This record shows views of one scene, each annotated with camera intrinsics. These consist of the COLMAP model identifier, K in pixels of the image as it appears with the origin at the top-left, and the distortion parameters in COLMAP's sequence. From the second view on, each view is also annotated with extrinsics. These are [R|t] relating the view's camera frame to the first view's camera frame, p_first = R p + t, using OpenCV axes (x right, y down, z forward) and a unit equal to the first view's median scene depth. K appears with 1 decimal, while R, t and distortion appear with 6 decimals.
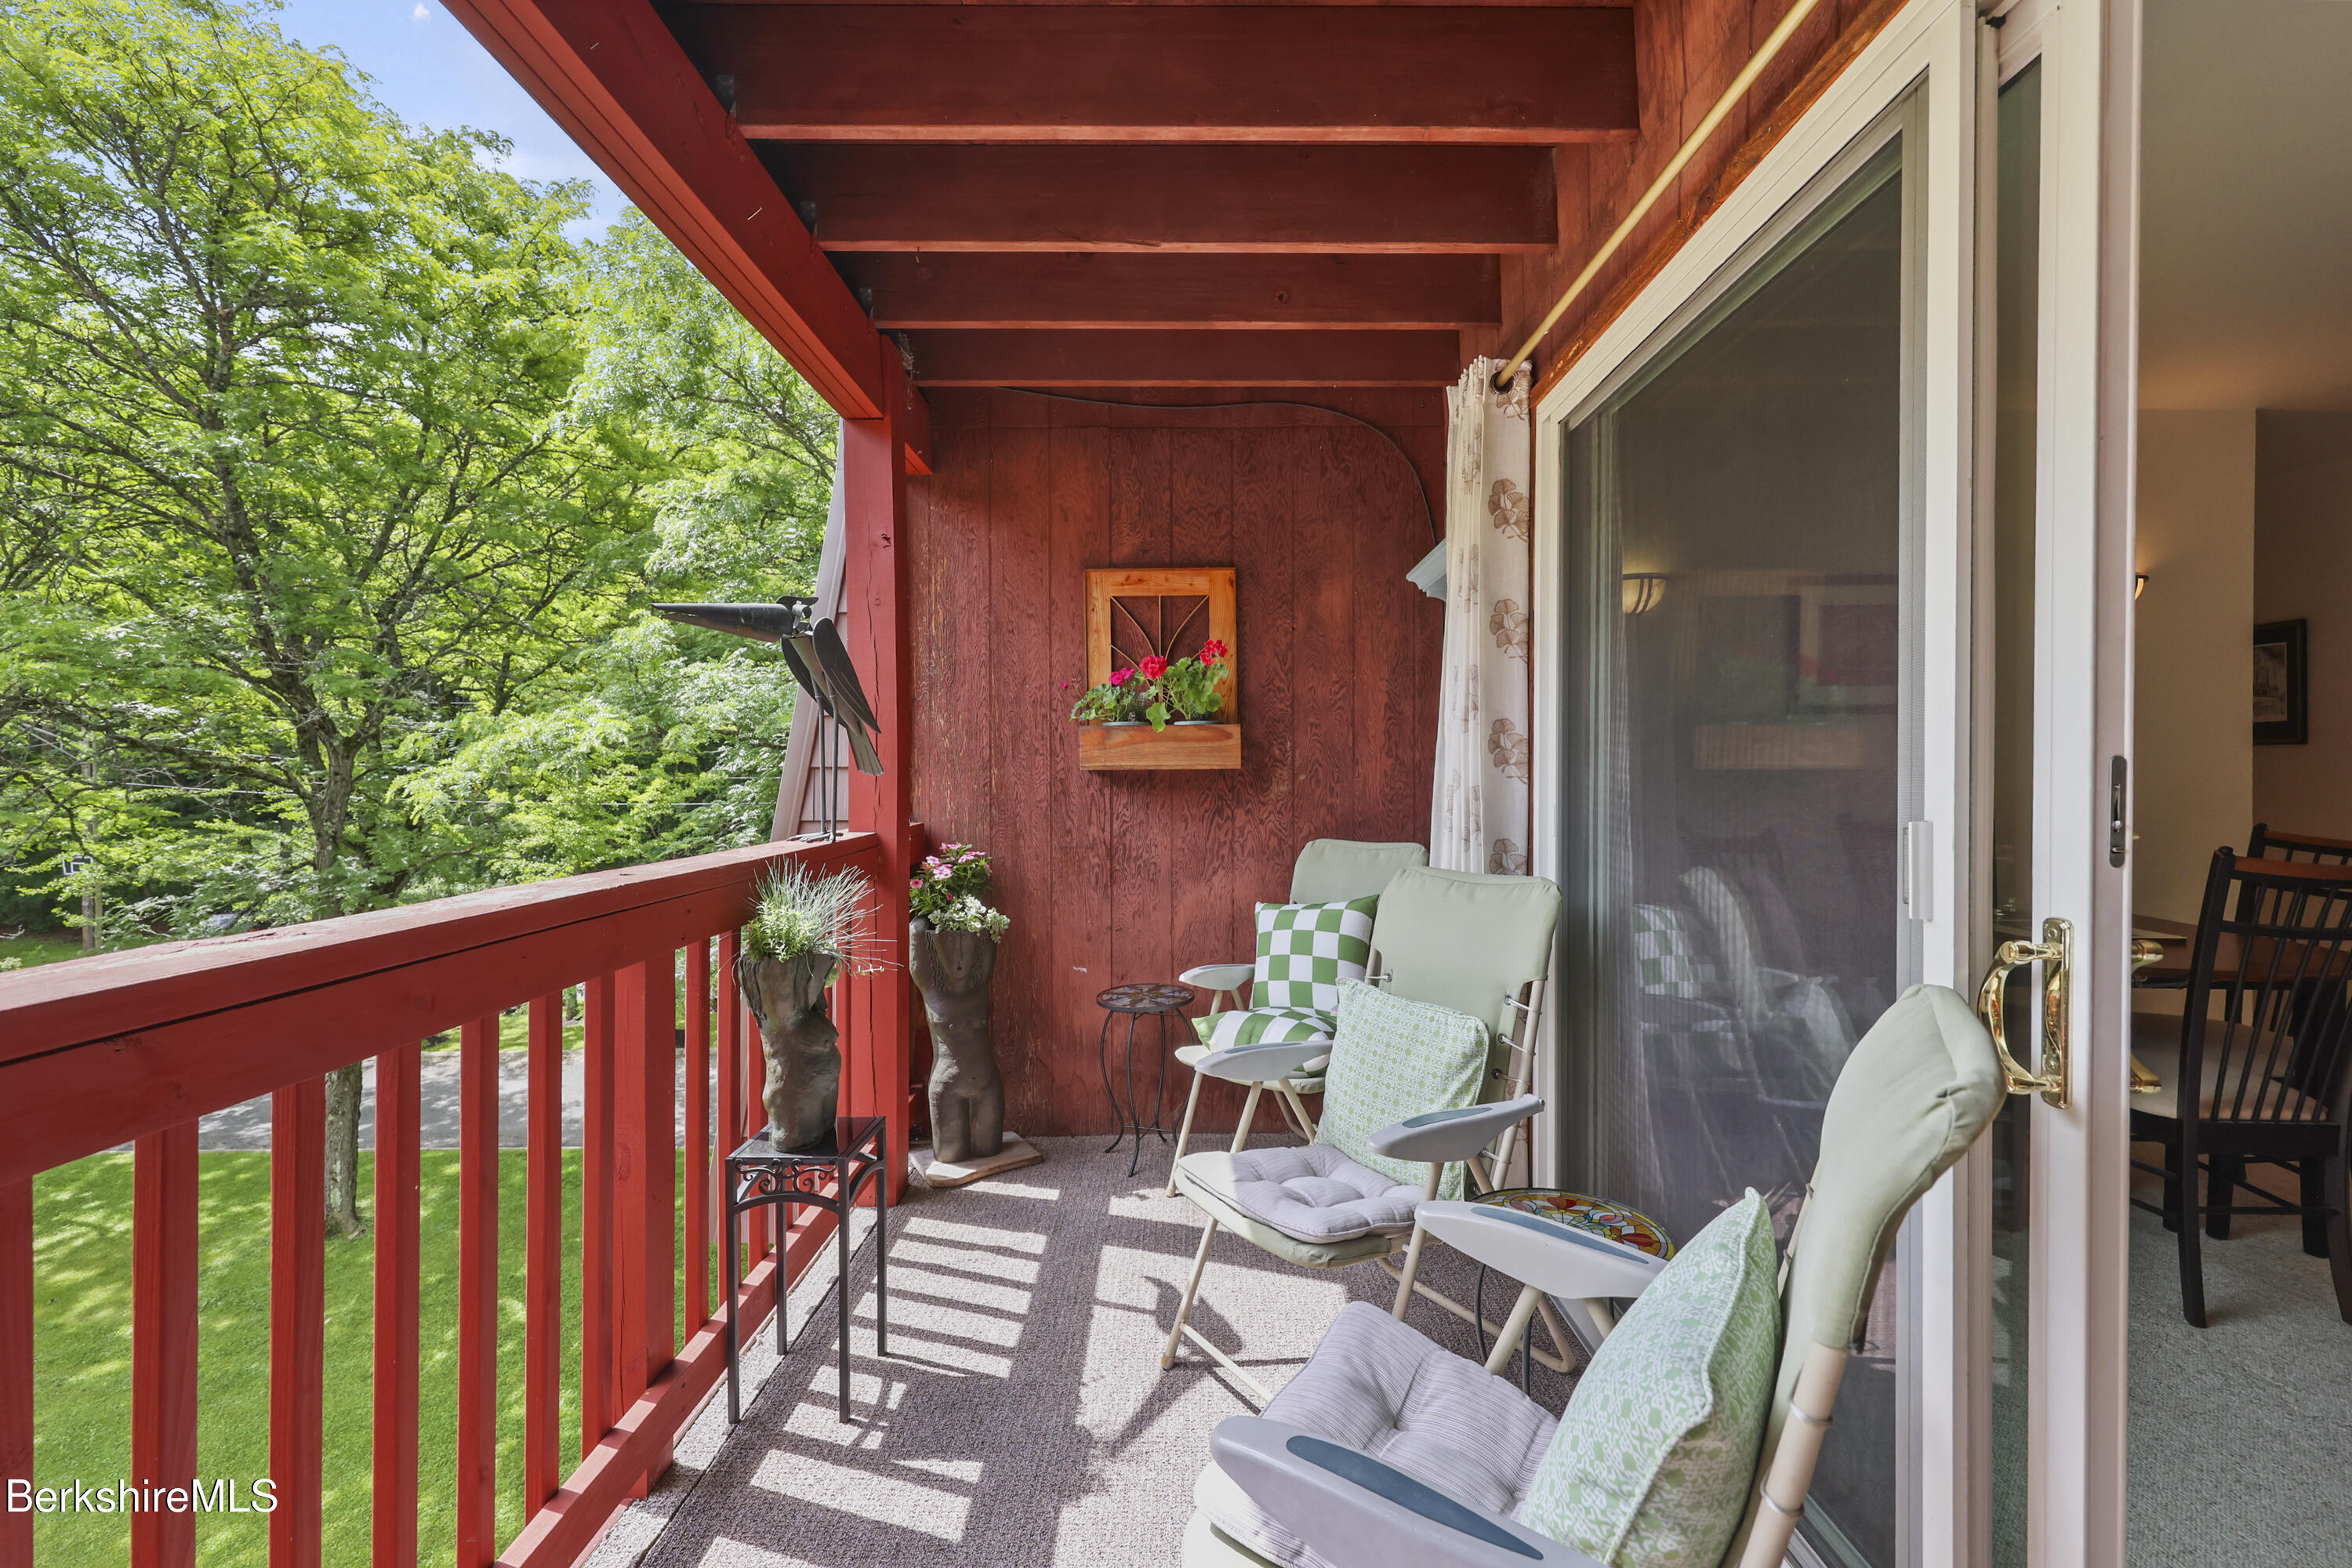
lens RADIAL K [[968.8, 0, 1187.7], [0, 968.8, 773.5], [0, 0, 1]] dist [0.000125, 0.000347]
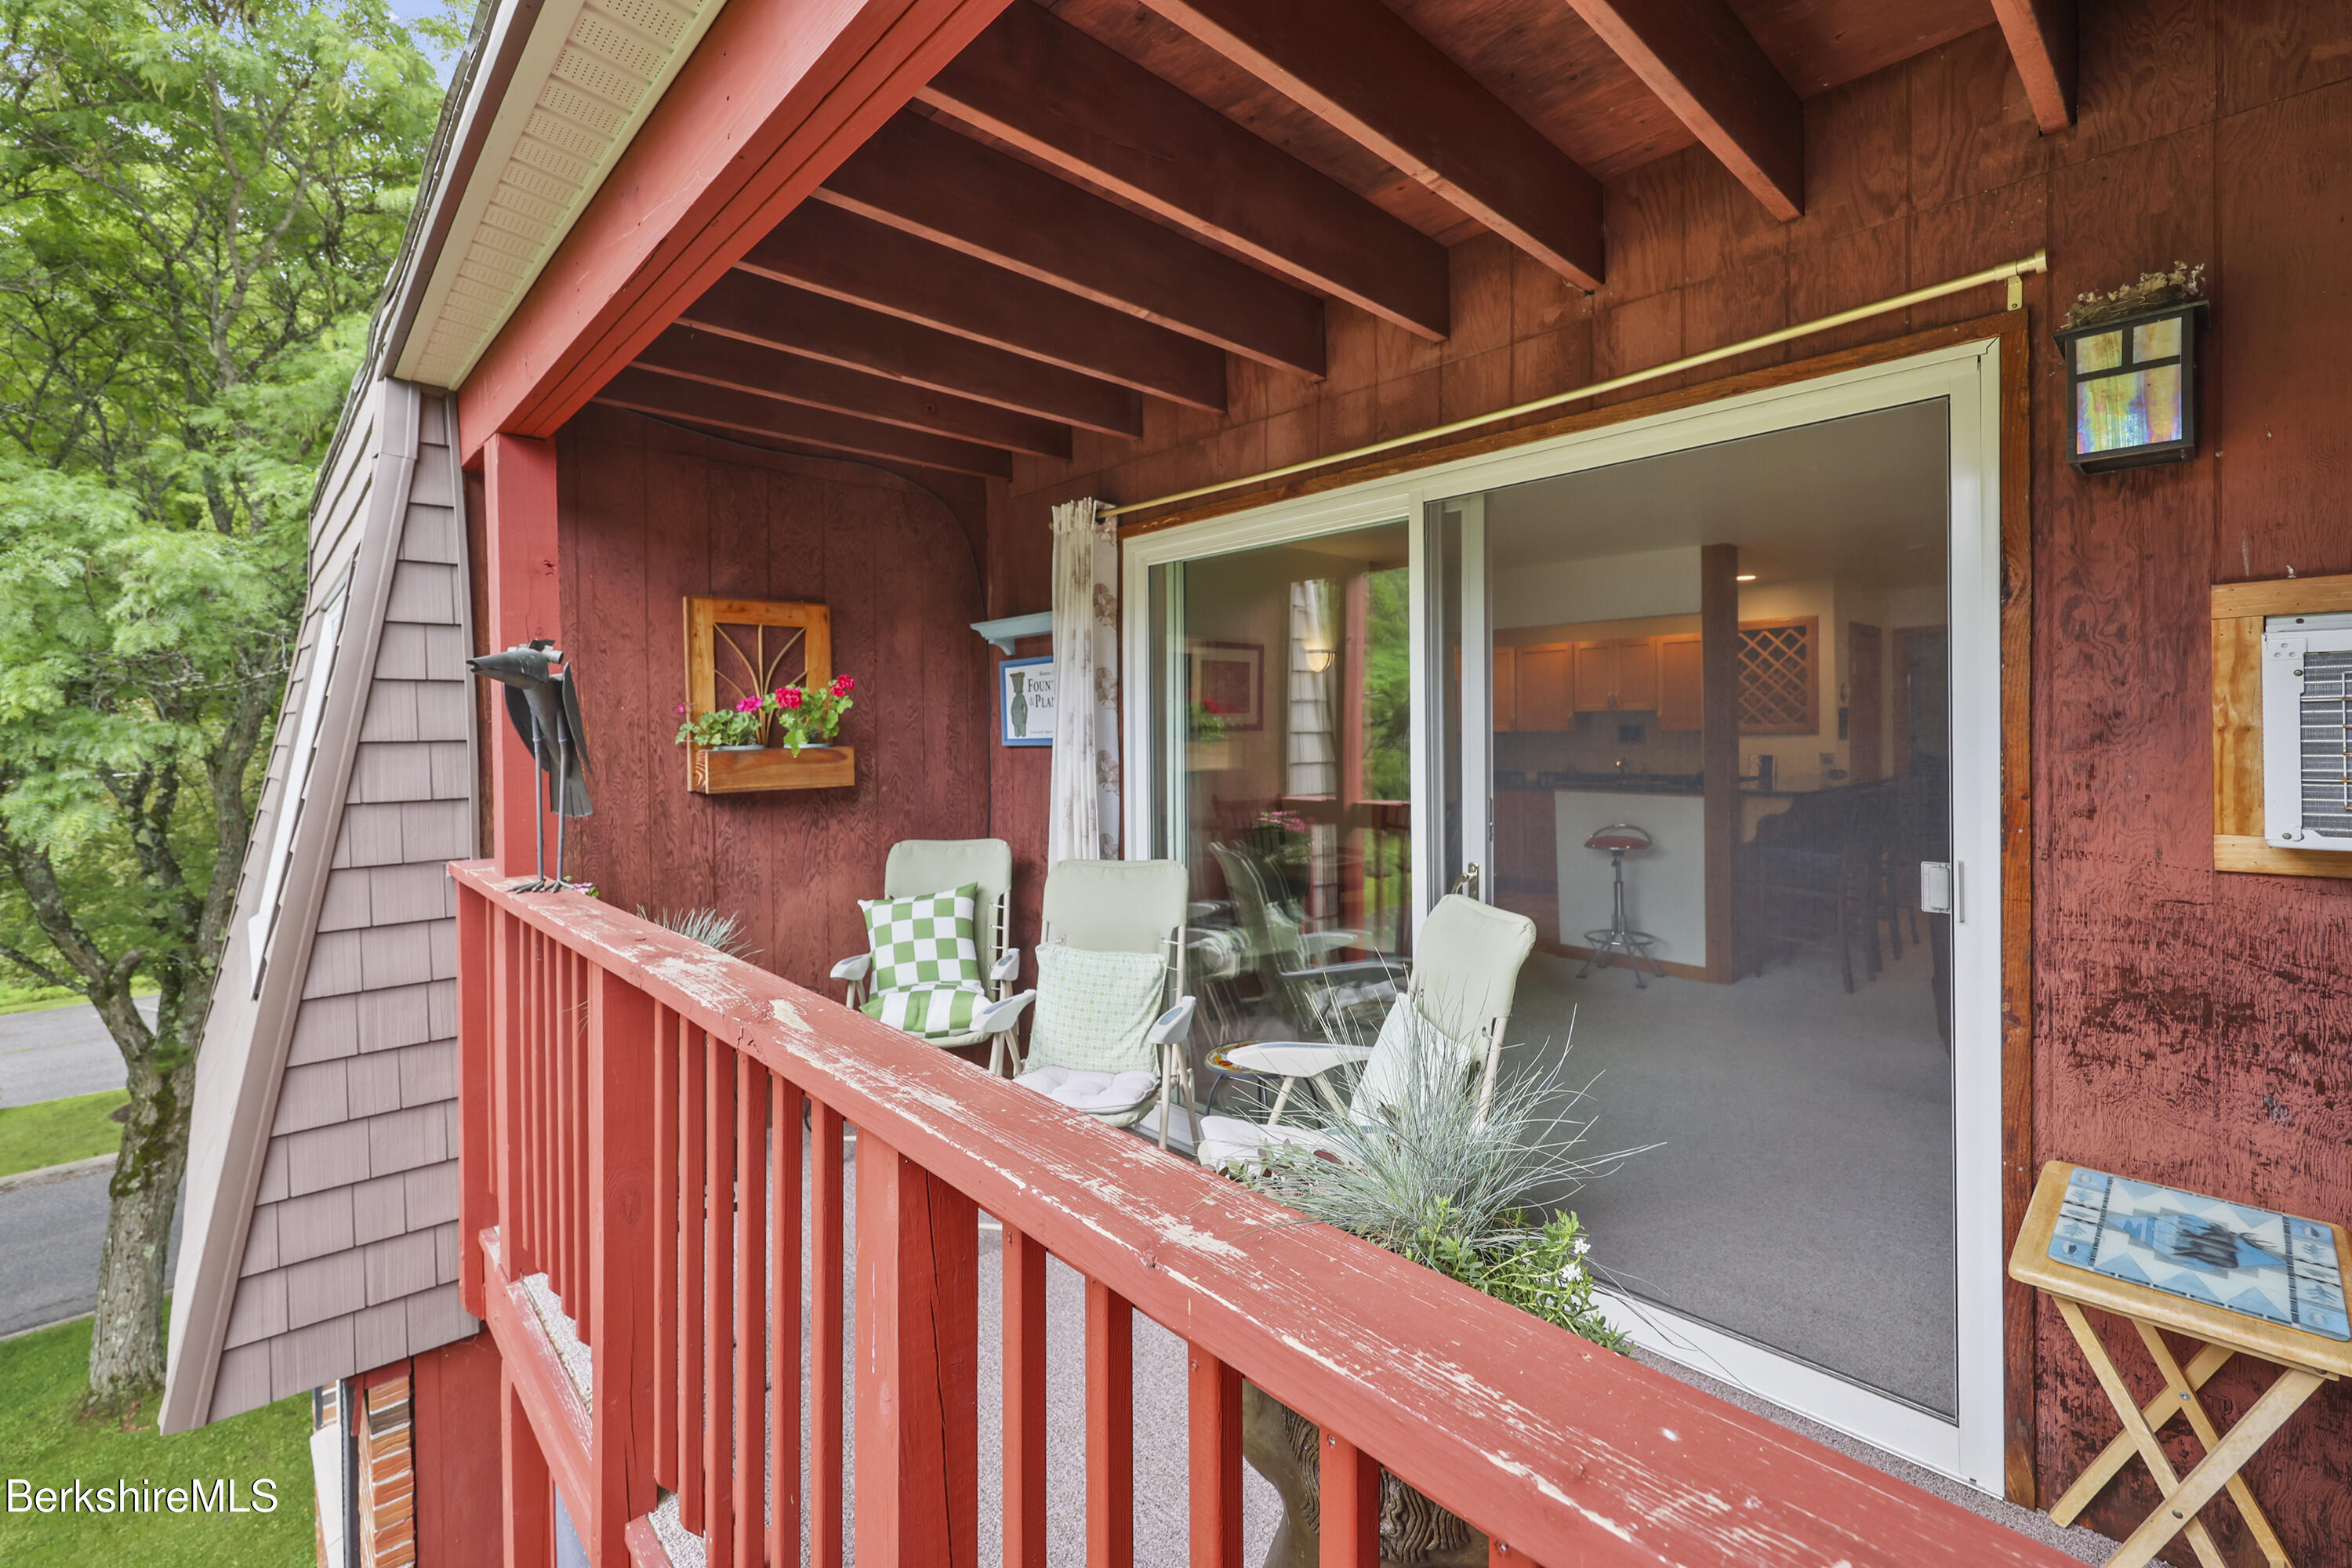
lens RADIAL K [[1006.8, 0, 1166.8], [0, 1006.8, 724.9], [0, 0, 1]] dist [-0.000138, 0.000023]
pose [[0.736595, -0.002701, 0.676329, -0.450443], [0.009880, 0.999928, -0.006766, -0.061194], [-0.676262, 0.011666, 0.736569, -0.121061]]
